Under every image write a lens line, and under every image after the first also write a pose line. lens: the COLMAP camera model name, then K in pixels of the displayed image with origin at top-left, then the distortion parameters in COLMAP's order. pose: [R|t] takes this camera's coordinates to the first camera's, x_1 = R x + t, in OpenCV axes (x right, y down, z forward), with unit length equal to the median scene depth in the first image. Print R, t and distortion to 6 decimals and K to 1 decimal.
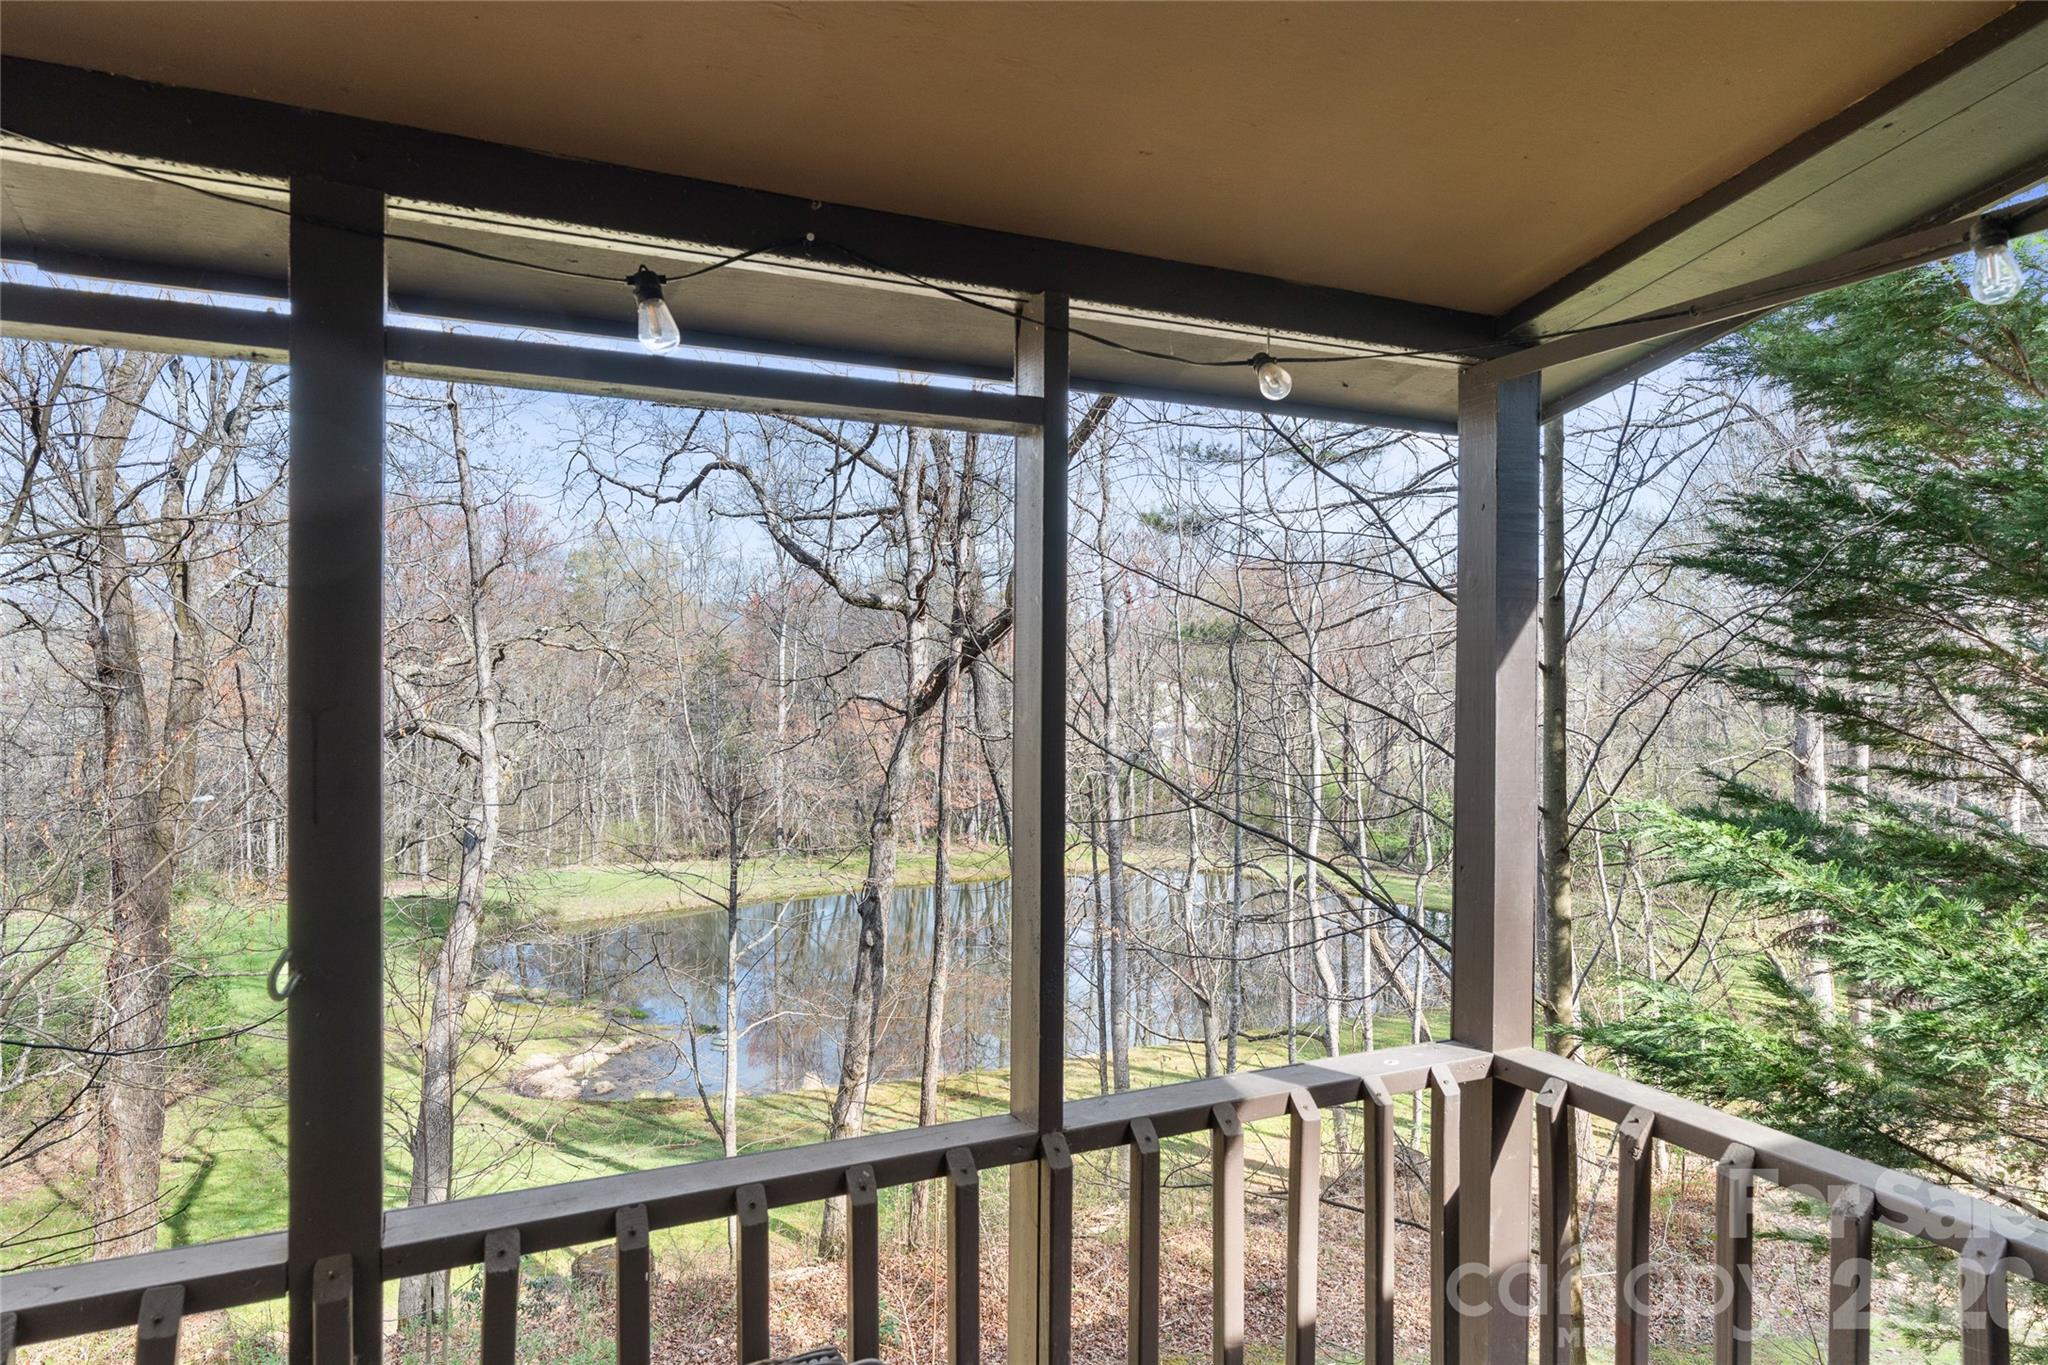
lens RADIAL K [[1266.9, 0, 1022.5], [0, 1266.9, 684.4], [0, 0, 1]] dist [0.021415, -0.000174]
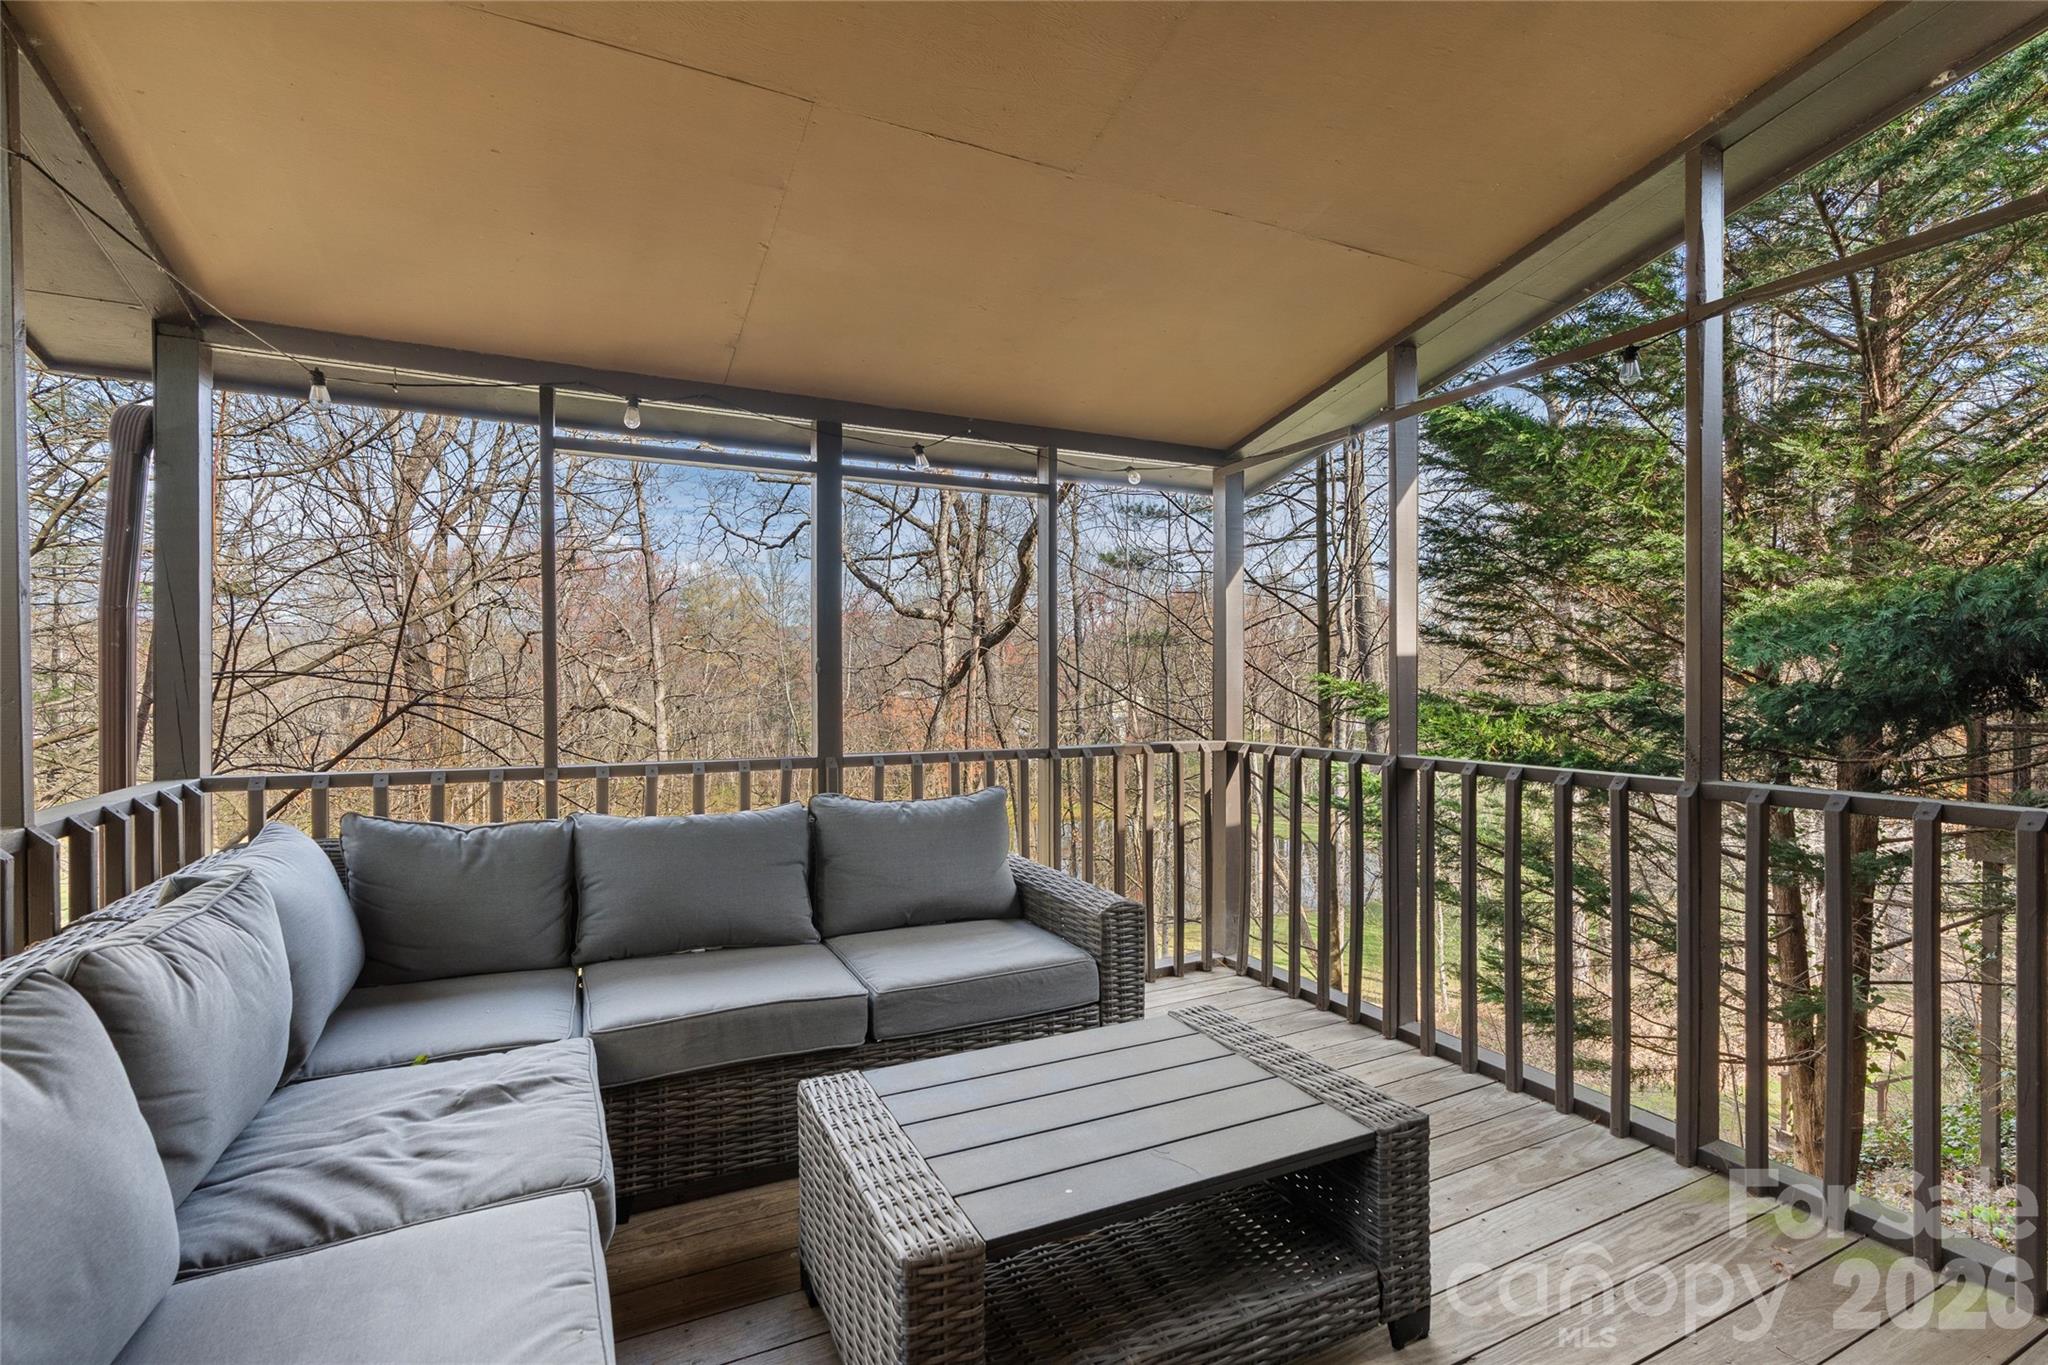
lens RADIAL K [[938.9, 0, 1023.9], [0, 938.9, 683.1], [0, 0, 1]] dist [0.002344, 0.000932]
pose [[0.999923, -0.008697, 0.008810, -0.005476], [0.008712, 0.999961, -0.001675, 0.019789], [-0.008795, 0.001752, 0.999960, -0.098060]]
